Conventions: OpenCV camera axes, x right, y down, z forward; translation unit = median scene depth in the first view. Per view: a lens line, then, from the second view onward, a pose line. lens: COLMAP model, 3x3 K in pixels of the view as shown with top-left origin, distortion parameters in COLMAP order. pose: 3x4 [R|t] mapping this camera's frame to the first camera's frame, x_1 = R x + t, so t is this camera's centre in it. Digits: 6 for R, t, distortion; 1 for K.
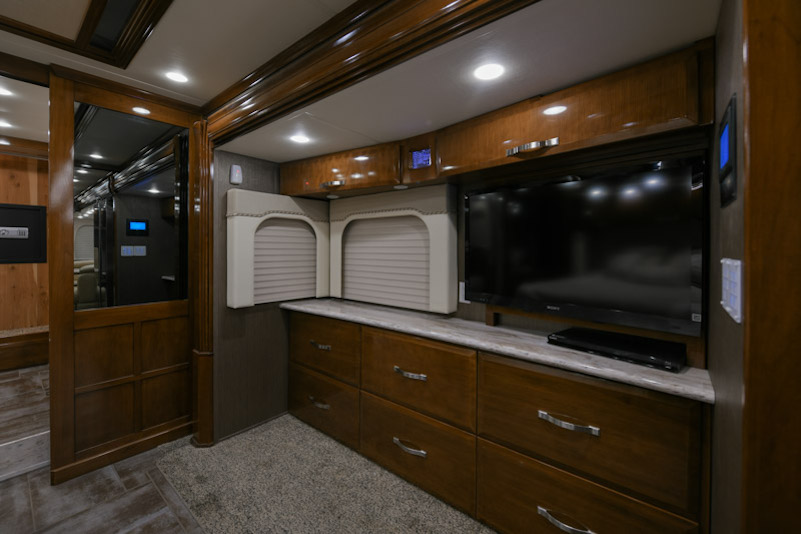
lens RADIAL K [[329.6, 0, 401.1], [0, 329.6, 247.1], [0, 0, 1]] dist [-0.000396, -0.000080]
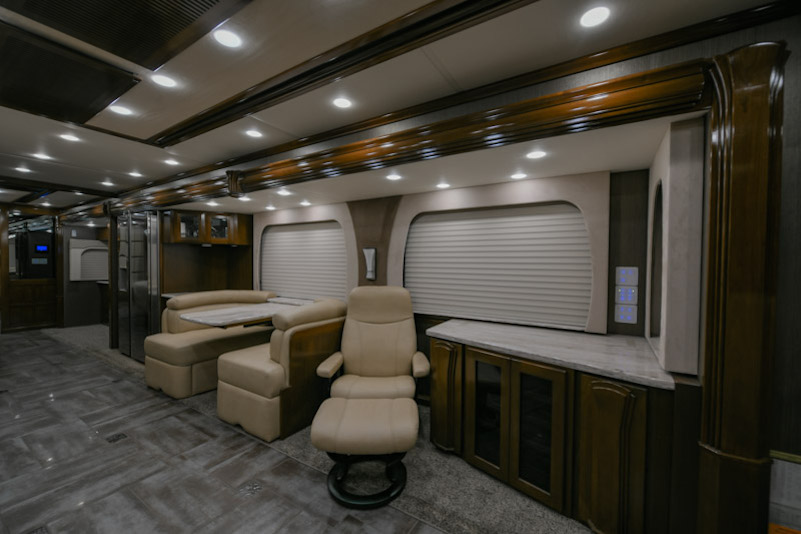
lens RADIAL K [[323.2, 0, 404.0], [0, 323.2, 267.4], [0, 0, 1]] dist [-0.006176, -0.000399]
pose [[0.990861, 0.005388, 0.134778, 1.587475], [-0.007725, 0.999829, 0.016823, -0.001552], [-0.134664, -0.017710, 0.990733, -1.727825]]
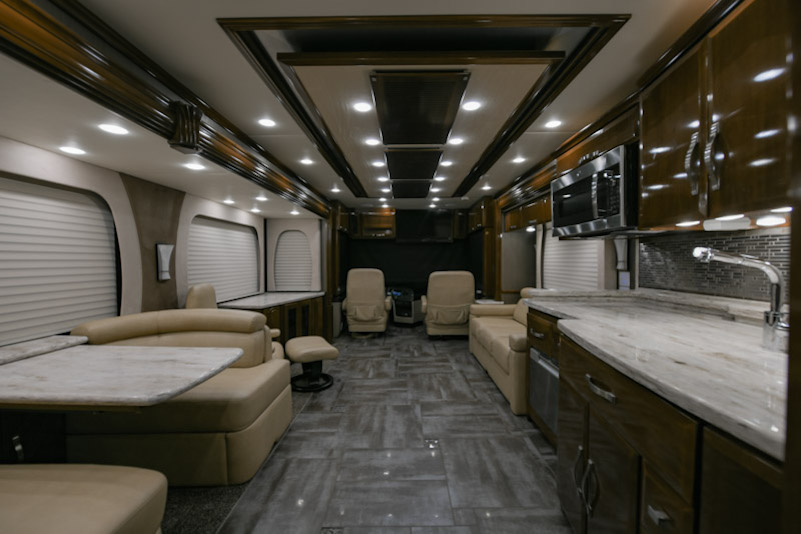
lens RADIAL K [[316.0, 0, 400.5], [0, 316.0, 267.0], [0, 0, 1]] dist [-0.000483, -0.000074]
pose [[-0.628044, -0.015137, 0.778031, 0.428431], [0.002462, 0.999767, 0.021439, 0.001635], [-0.778174, 0.015380, -0.627861, -0.515860]]
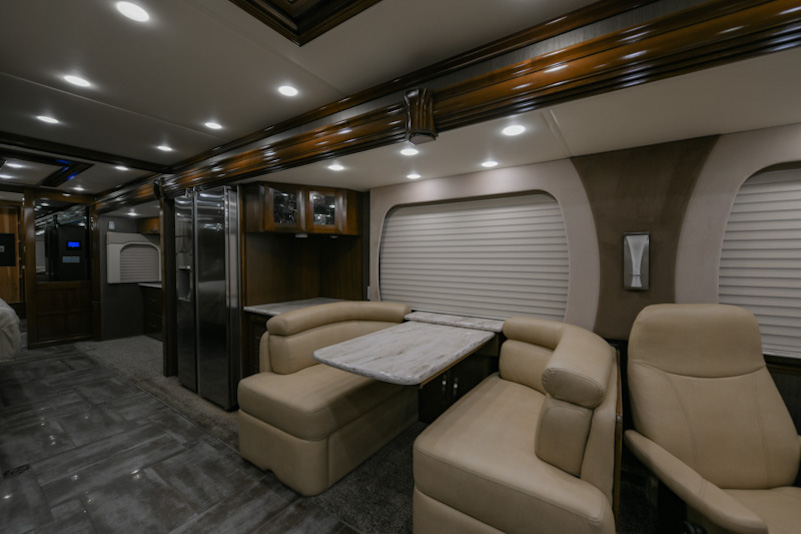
lens RADIAL K [[323.2, 0, 404.0], [0, 323.2, 267.4], [0, 0, 1]] dist [-0.006176, -0.000399]
pose [[0.995820, 0.000987, 0.091329, 1.092576], [-0.003534, 0.999609, 0.027738, 0.000395], [-0.091266, -0.027944, 0.995434, -1.170218]]
